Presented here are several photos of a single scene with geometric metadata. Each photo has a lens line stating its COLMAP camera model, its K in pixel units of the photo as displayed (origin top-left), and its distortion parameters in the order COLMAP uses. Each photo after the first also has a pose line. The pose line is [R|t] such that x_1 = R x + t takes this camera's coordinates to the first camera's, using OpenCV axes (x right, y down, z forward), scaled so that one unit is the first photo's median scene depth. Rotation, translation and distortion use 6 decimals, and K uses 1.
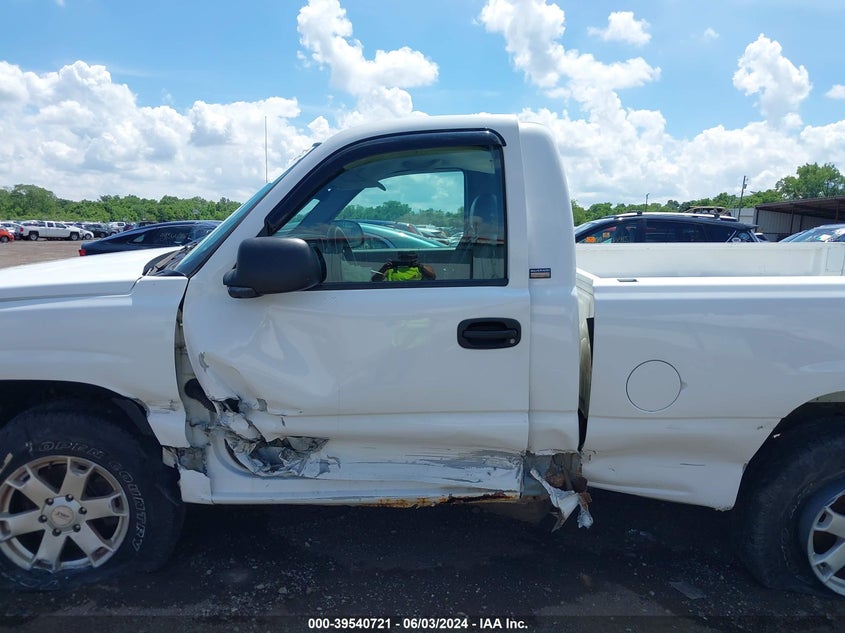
lens RADIAL K [[694.3, 0, 421.9], [0, 694.3, 355.4], [0, 0, 1]] dist [0.055860, -0.125040]
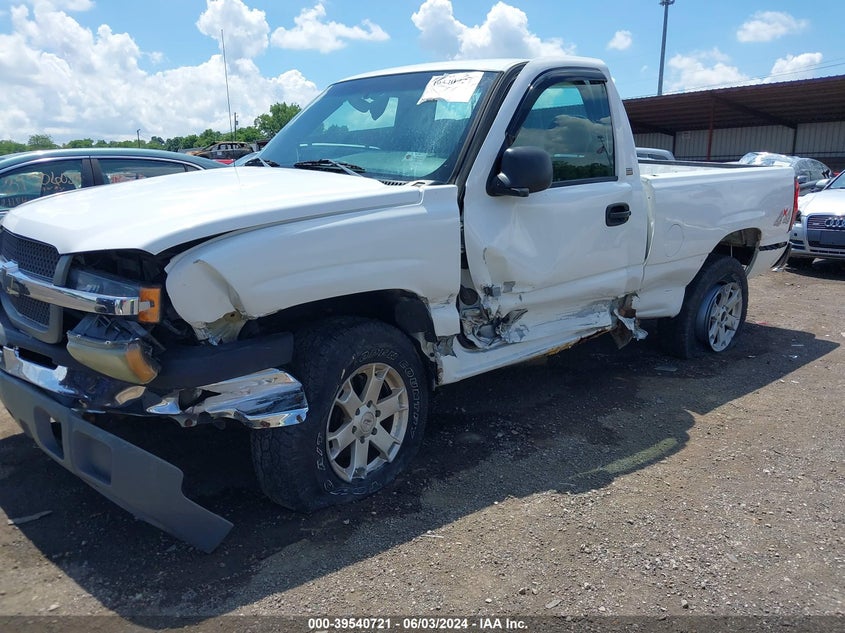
lens RADIAL K [[694.3, 0, 421.9], [0, 694.3, 355.4], [0, 0, 1]] dist [0.055860, -0.125040]
pose [[0.737661, -0.198577, 0.645308, -1.112488], [0.144304, 0.980055, 0.136631, -0.000684], [-0.659570, -0.007667, 0.751604, 0.155593]]
